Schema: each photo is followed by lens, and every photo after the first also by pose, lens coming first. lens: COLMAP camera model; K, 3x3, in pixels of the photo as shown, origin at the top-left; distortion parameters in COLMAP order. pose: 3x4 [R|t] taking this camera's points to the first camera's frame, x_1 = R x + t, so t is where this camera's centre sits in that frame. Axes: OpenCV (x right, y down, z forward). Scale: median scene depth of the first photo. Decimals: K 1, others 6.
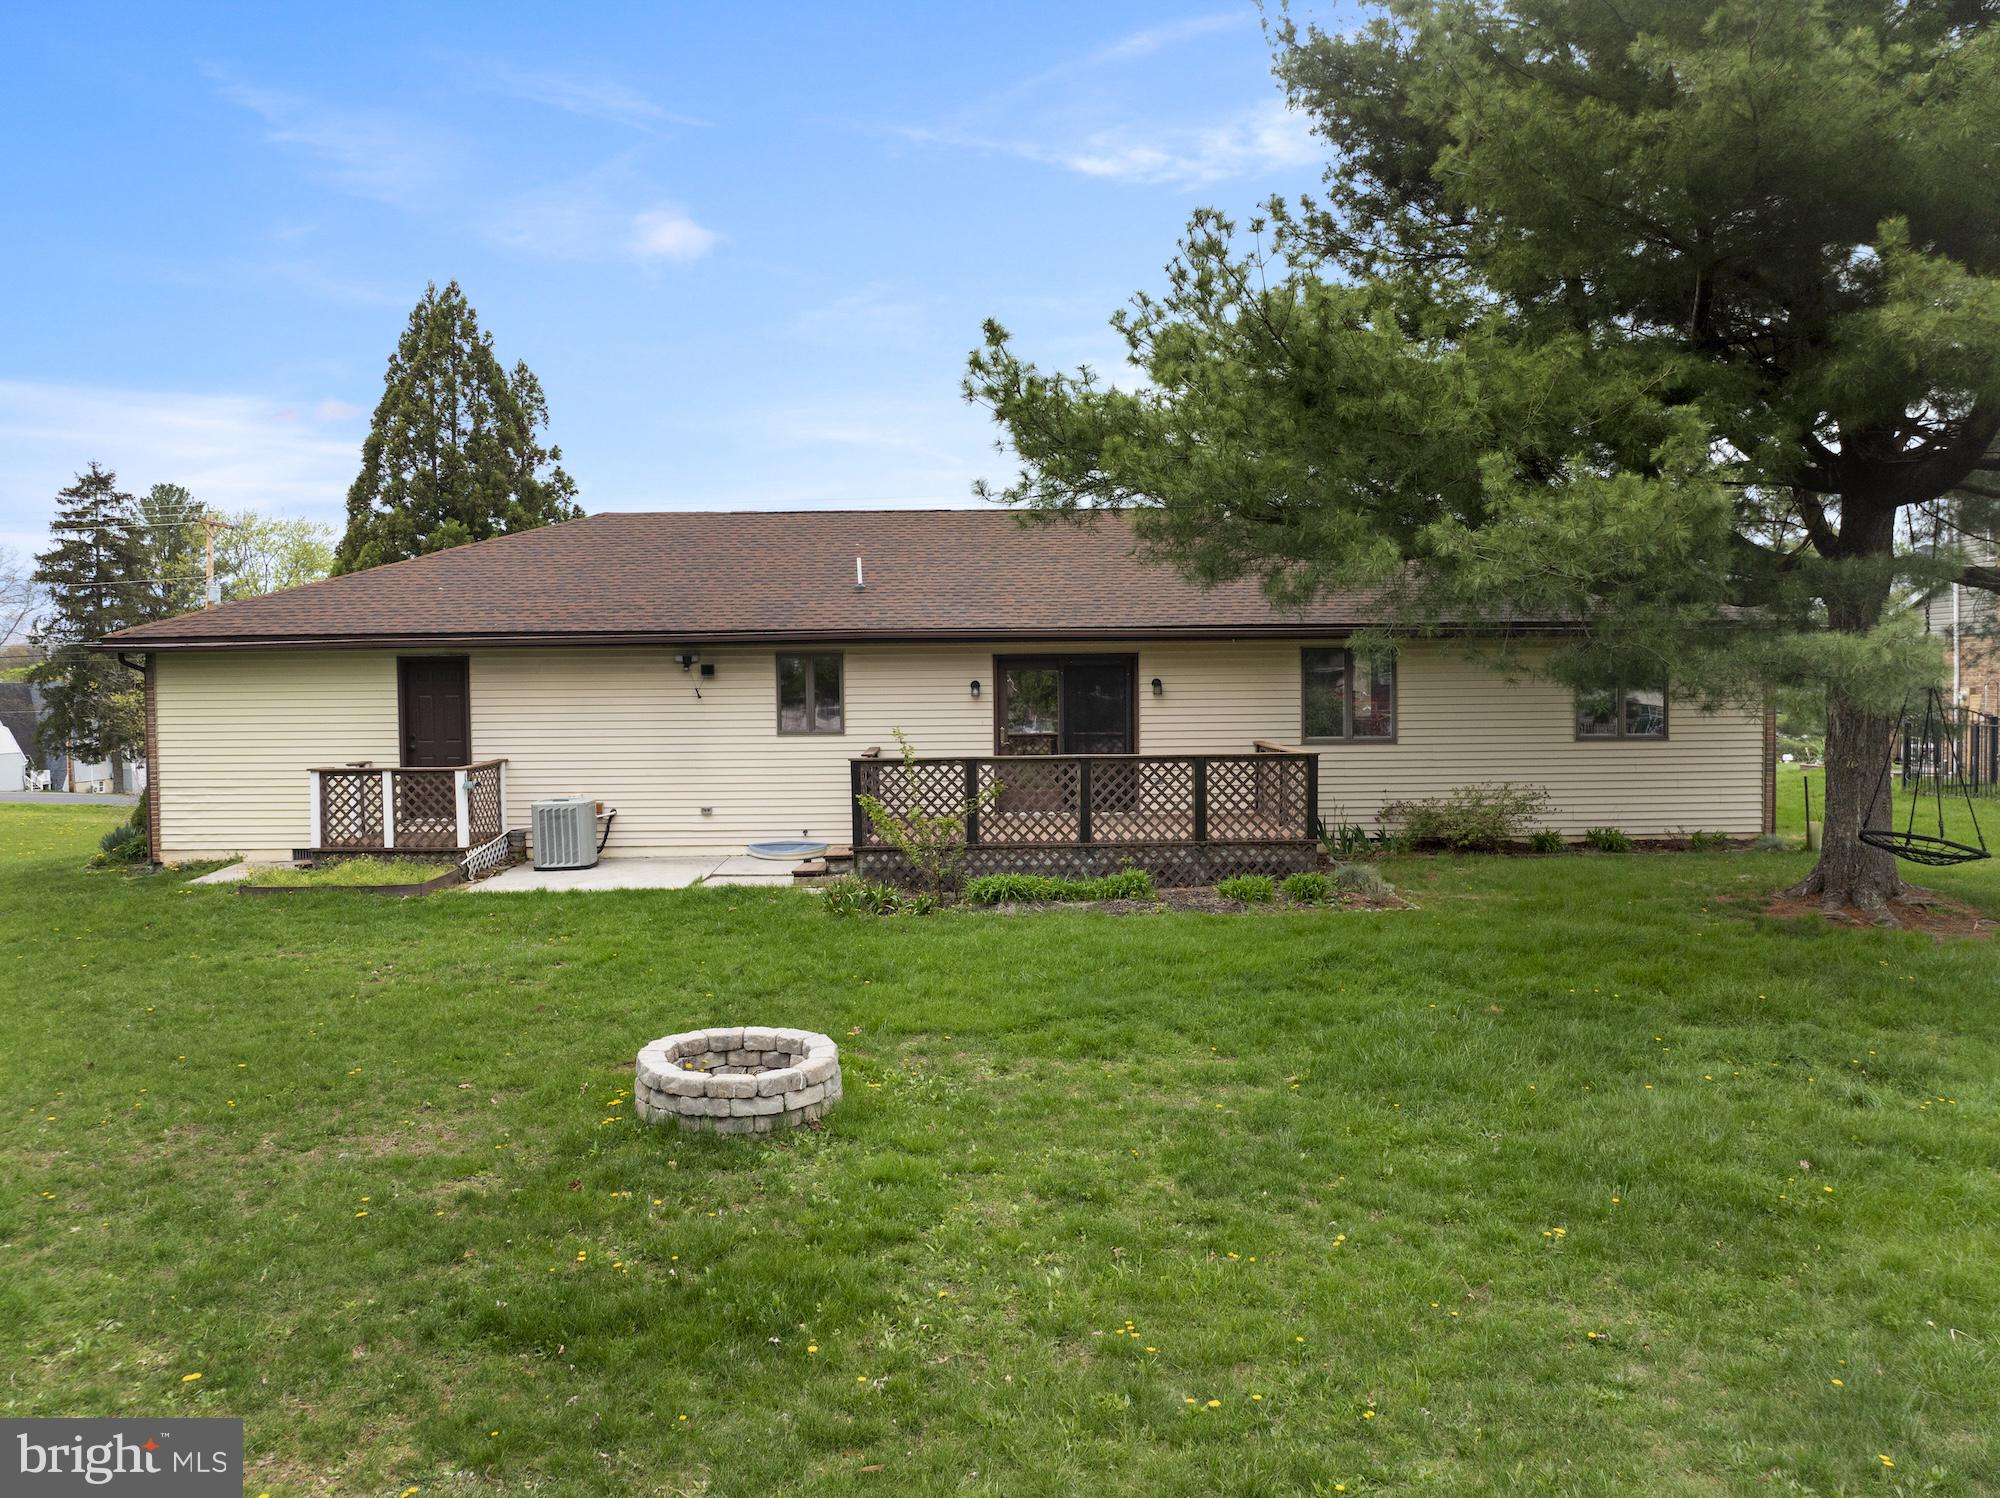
lens RADIAL K [[1403.1, 0, 1000.0], [0, 1403.1, 749.0], [0, 0, 1]] dist [-0.029932, 0.000435]
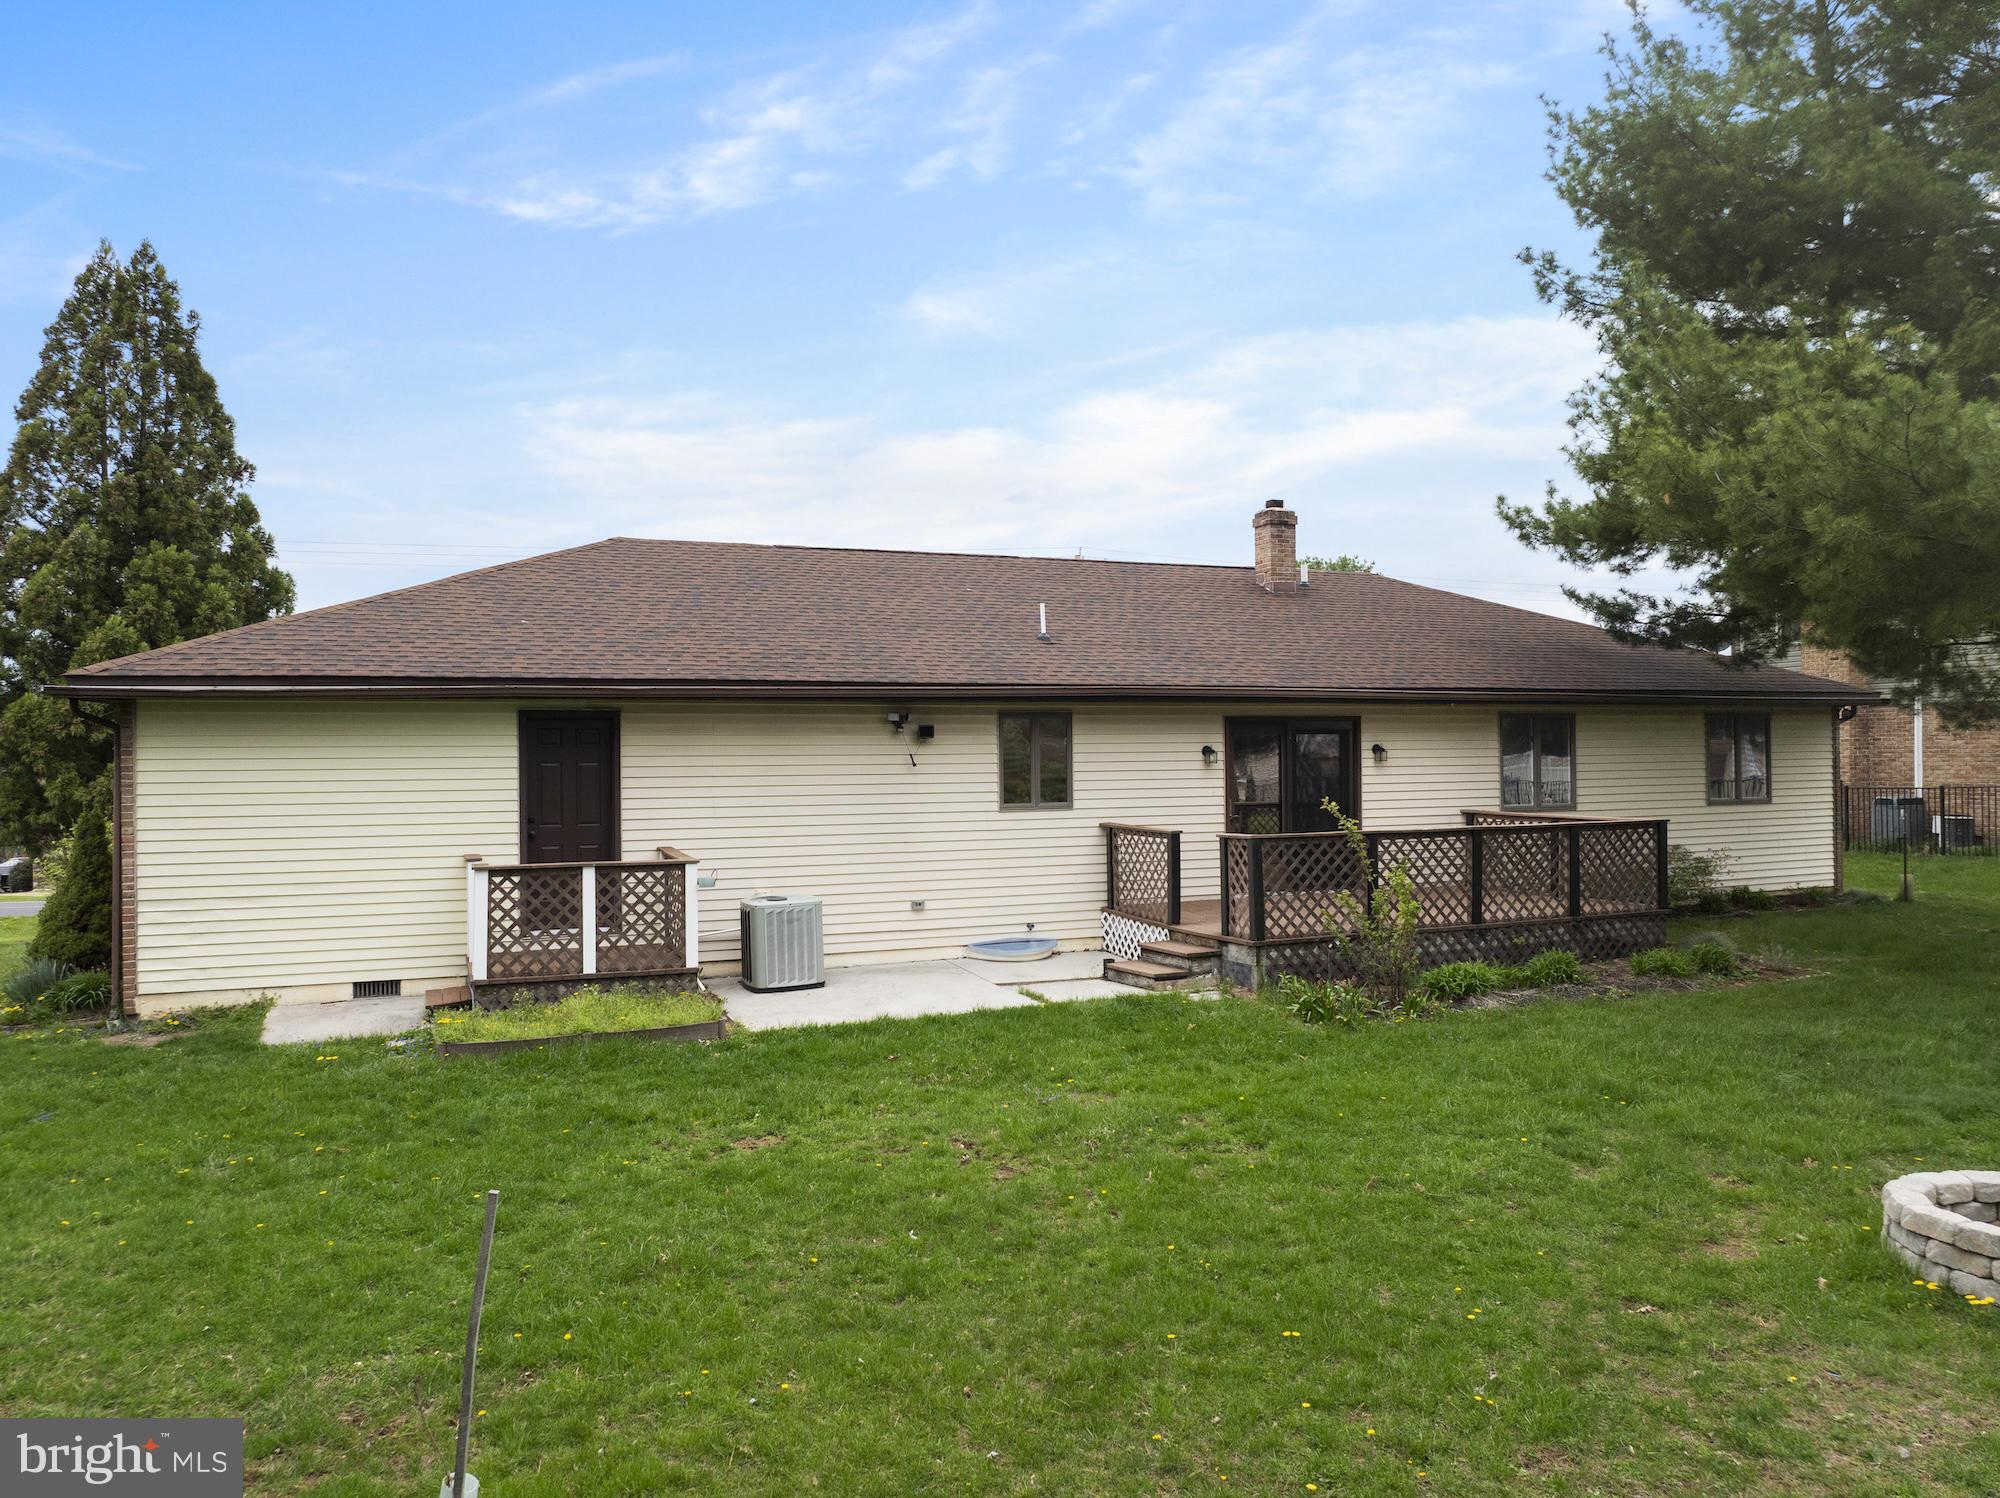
lens RADIAL K [[1403.1, 0, 1000.0], [0, 1403.1, 749.0], [0, 0, 1]] dist [-0.029932, 0.000435]
pose [[0.931922, 0.002070, 0.362652, -0.461828], [0.016985, 0.998637, -0.049350, -0.005307], [-0.362260, 0.052150, 0.930617, 0.225268]]
